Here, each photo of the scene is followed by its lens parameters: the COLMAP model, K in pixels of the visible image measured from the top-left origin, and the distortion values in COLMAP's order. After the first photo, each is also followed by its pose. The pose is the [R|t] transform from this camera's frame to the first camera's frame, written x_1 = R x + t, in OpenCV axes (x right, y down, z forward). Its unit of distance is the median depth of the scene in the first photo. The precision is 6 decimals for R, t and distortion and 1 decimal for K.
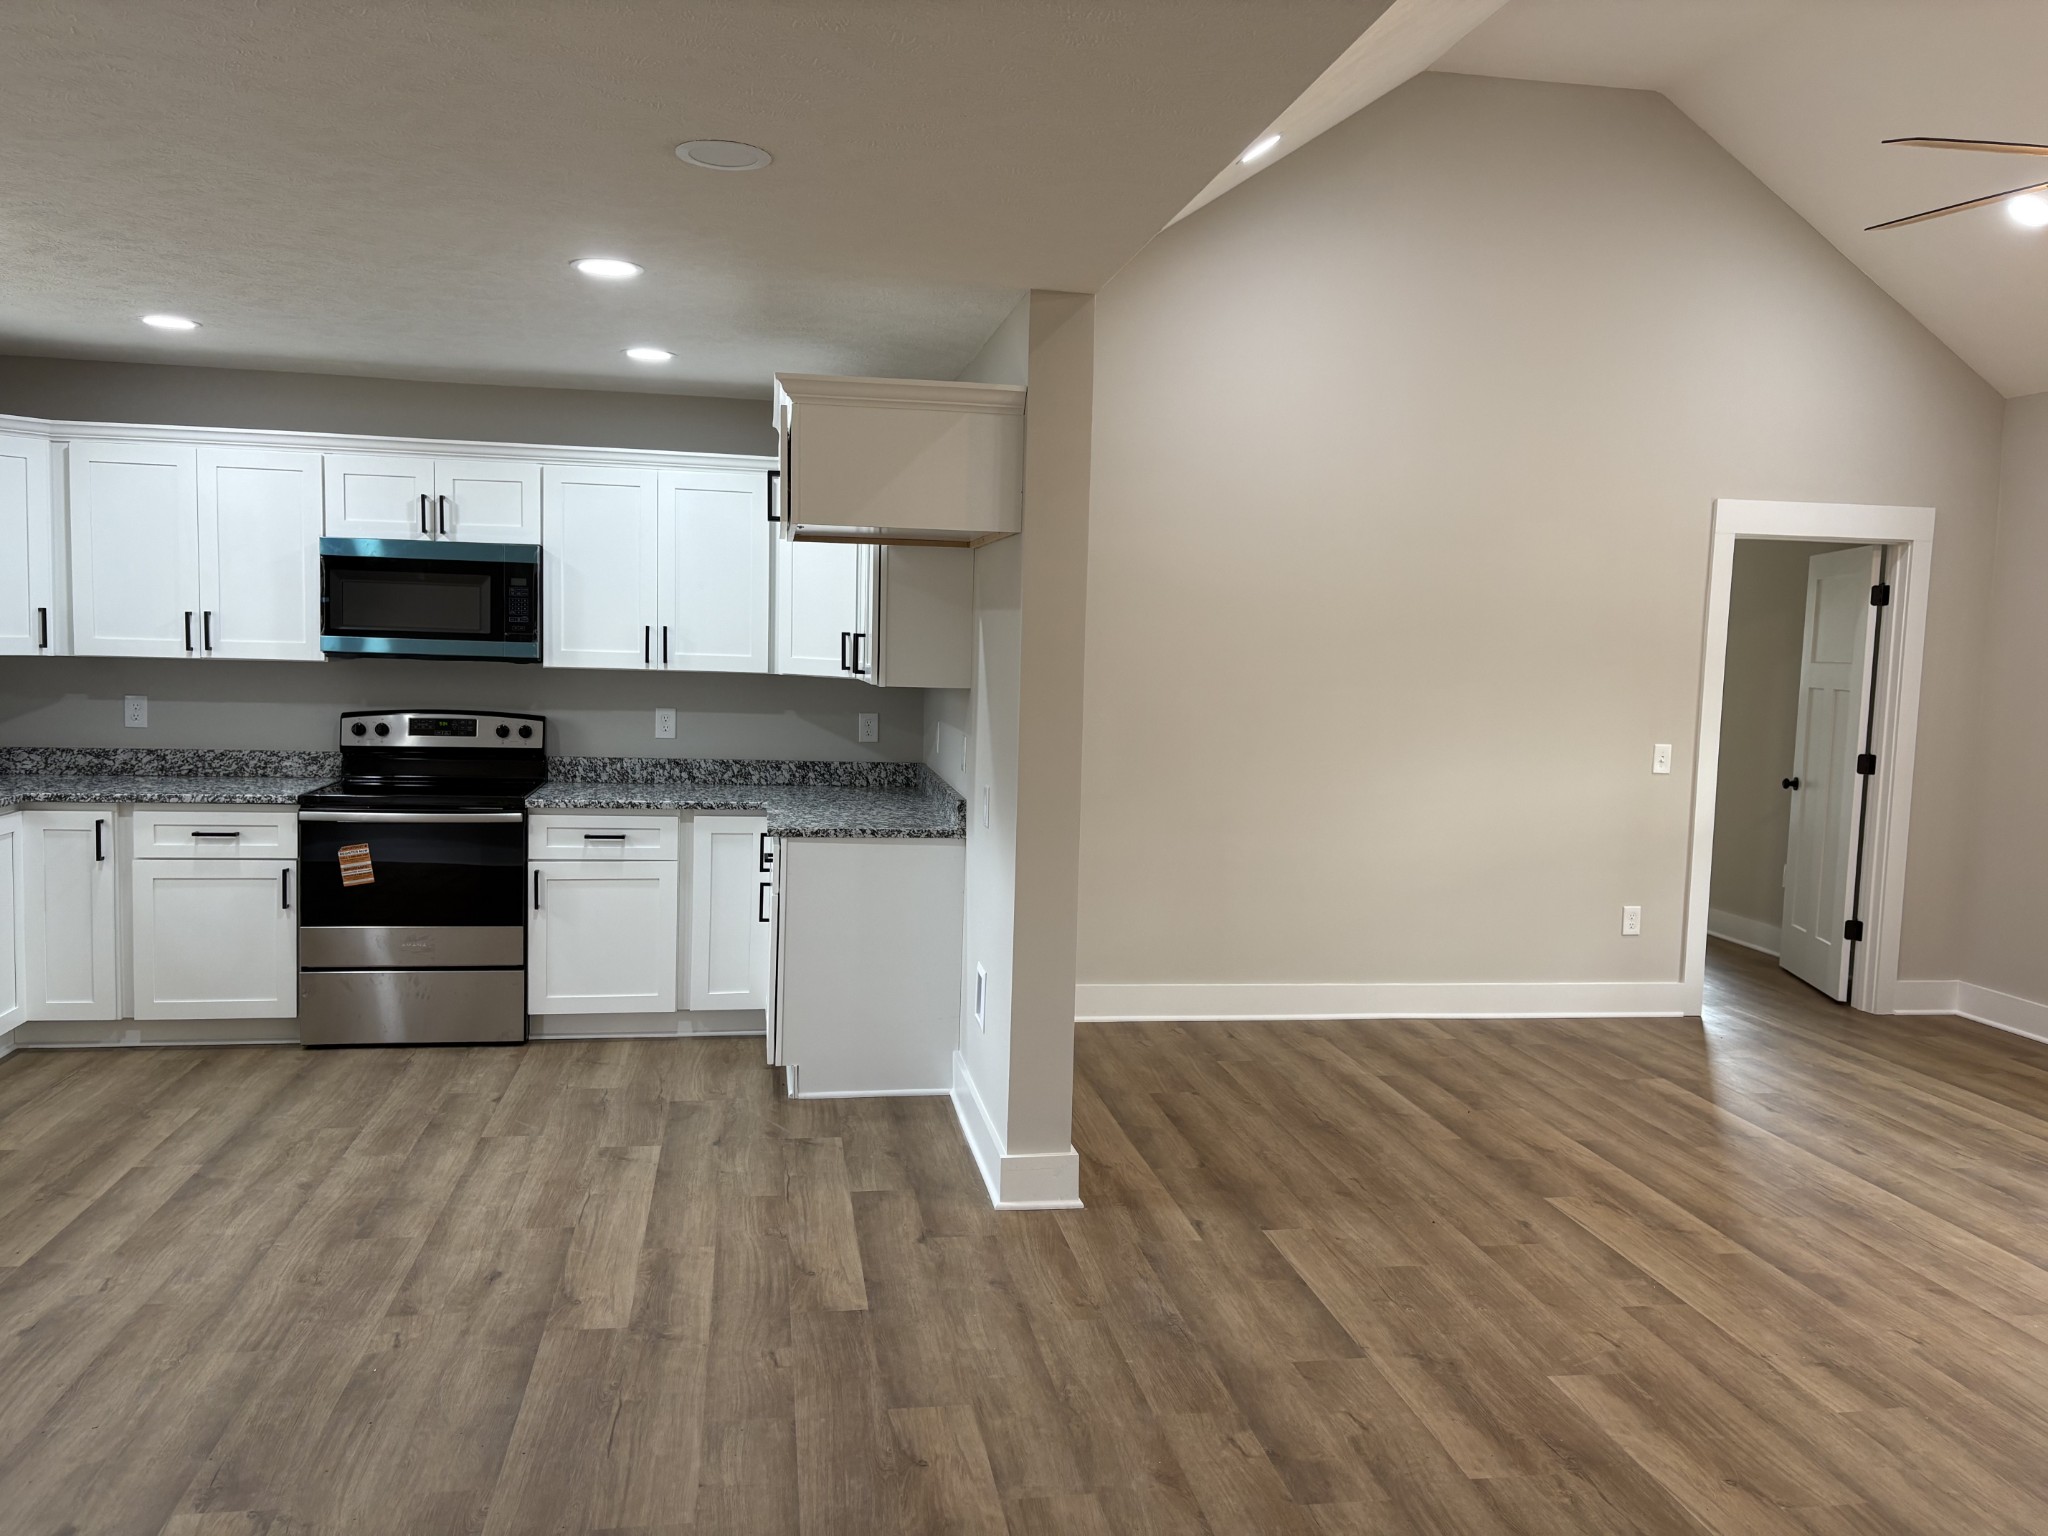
lens RADIAL K [[1552.8, 0, 1019.9], [0, 1552.8, 768.9], [0, 0, 1]] dist [0.067665, -0.062259]
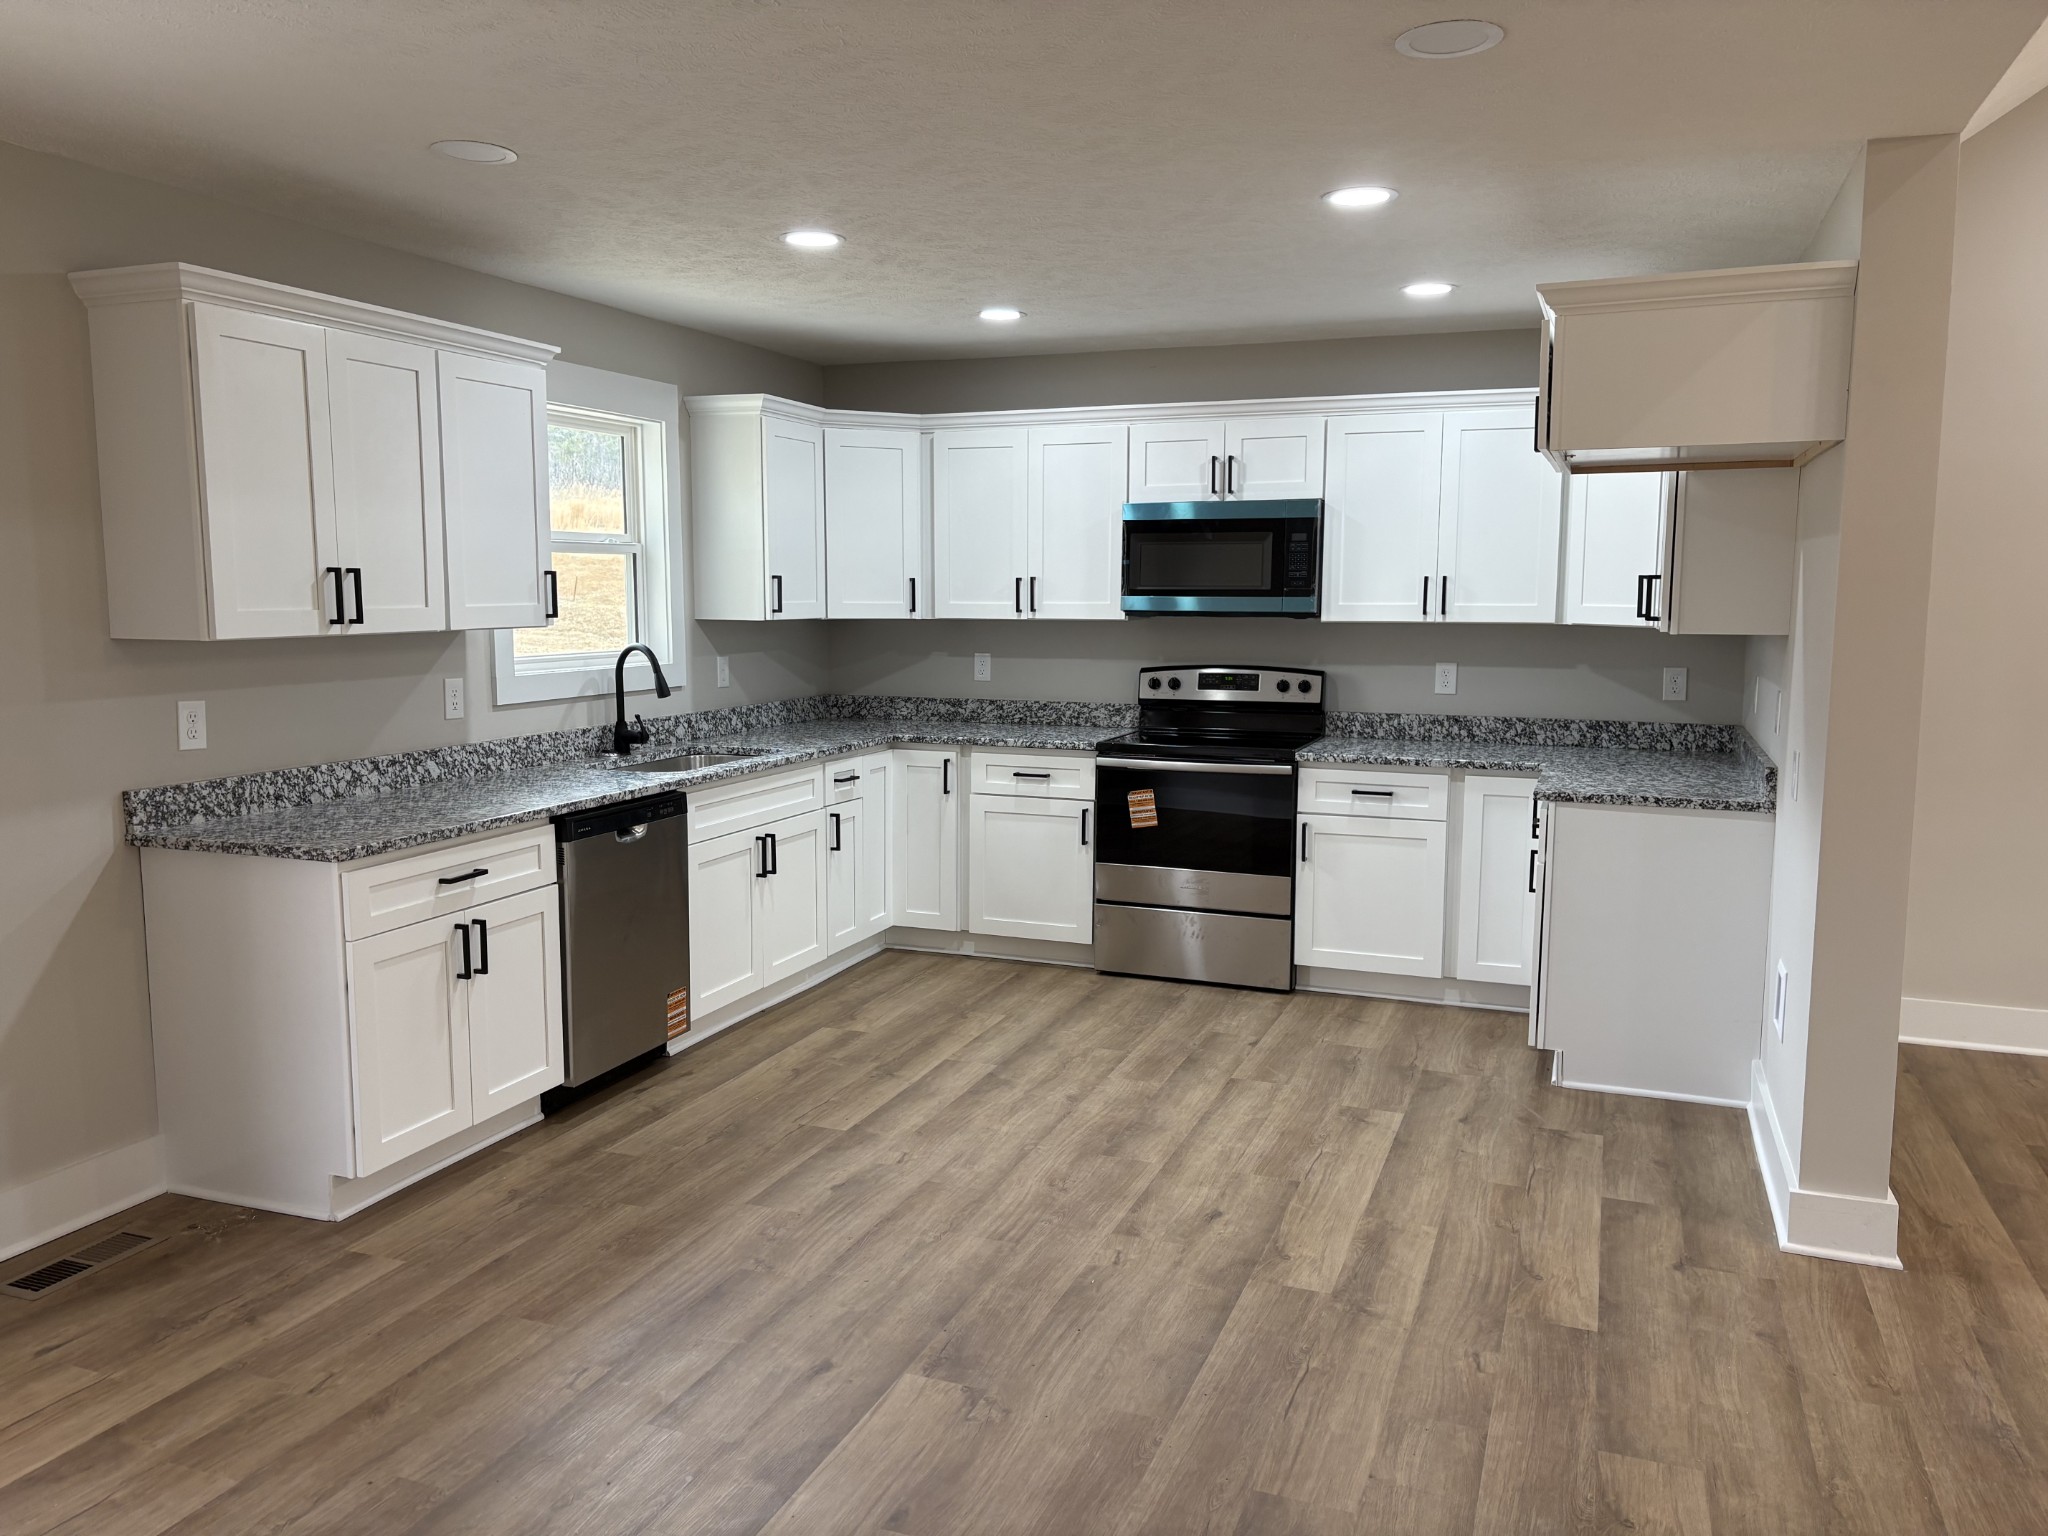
lens RADIAL K [[1543.6, 0, 1017.0], [0, 1543.6, 772.2], [0, 0, 1]] dist [0.065661, -0.067580]
pose [[0.859932, 0.035688, -0.509160, 0.048108], [-0.022744, 0.999241, 0.031625, 0.005866], [0.509902, -0.015615, 0.860091, 0.059566]]
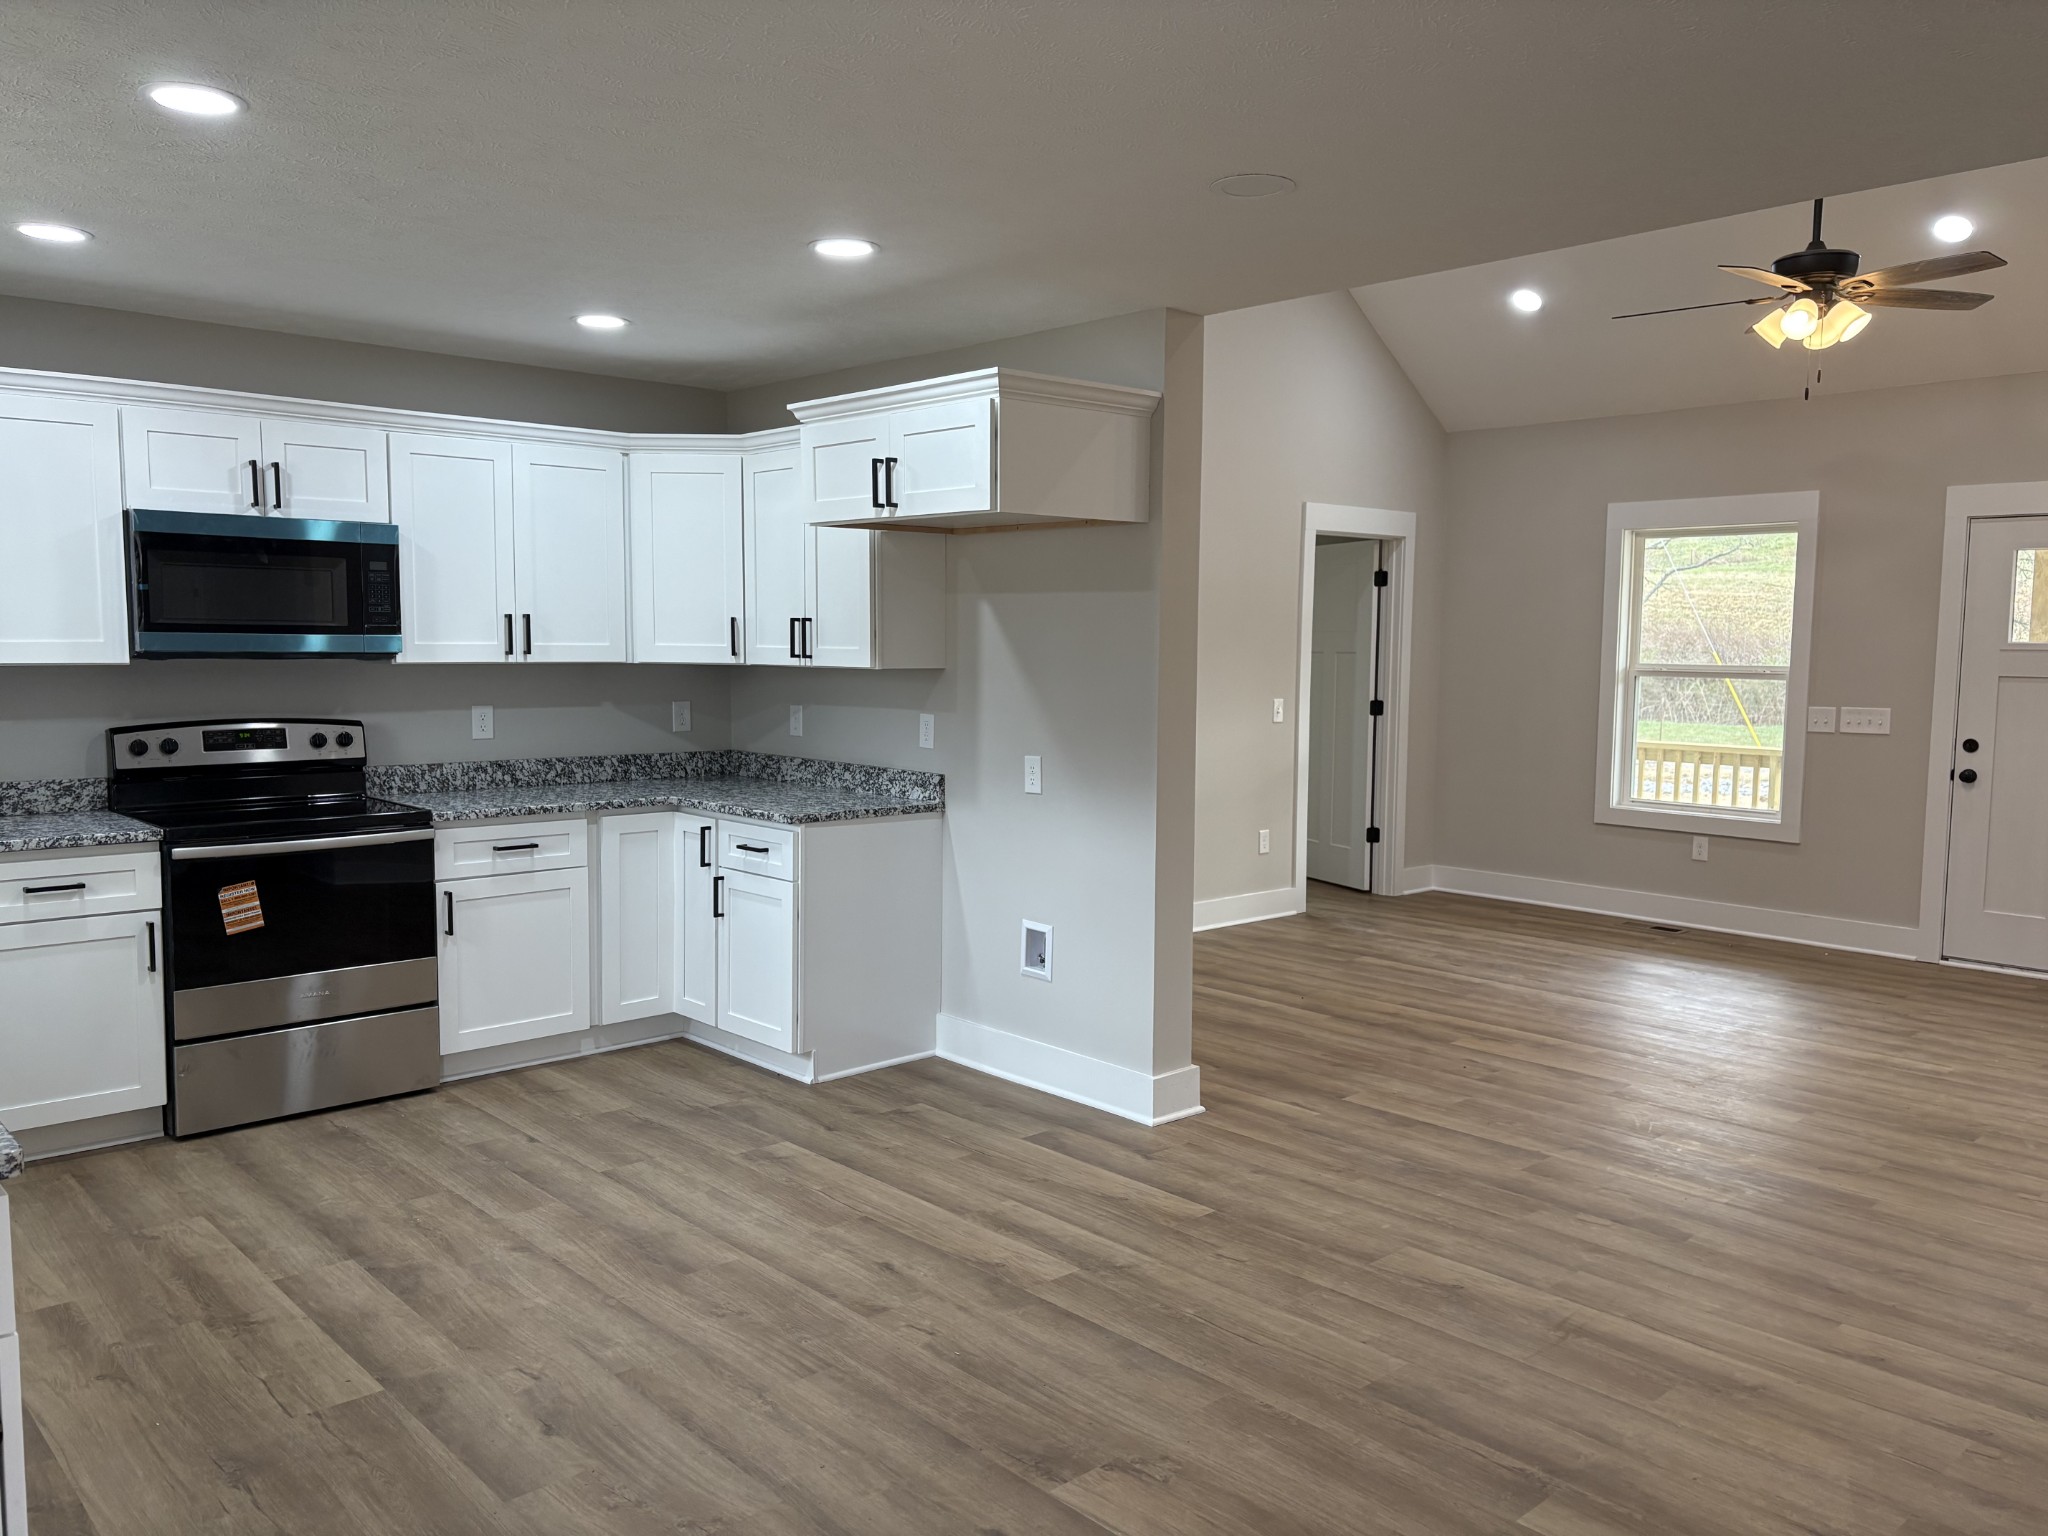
lens RADIAL K [[1552.8, 0, 1019.9], [0, 1552.8, 768.9], [0, 0, 1]] dist [0.067665, -0.062259]
pose [[0.840110, -0.068291, 0.538100, -0.642142], [0.063240, 0.997609, 0.027873, -0.011112], [-0.538717, 0.010613, 0.842420, 0.096644]]
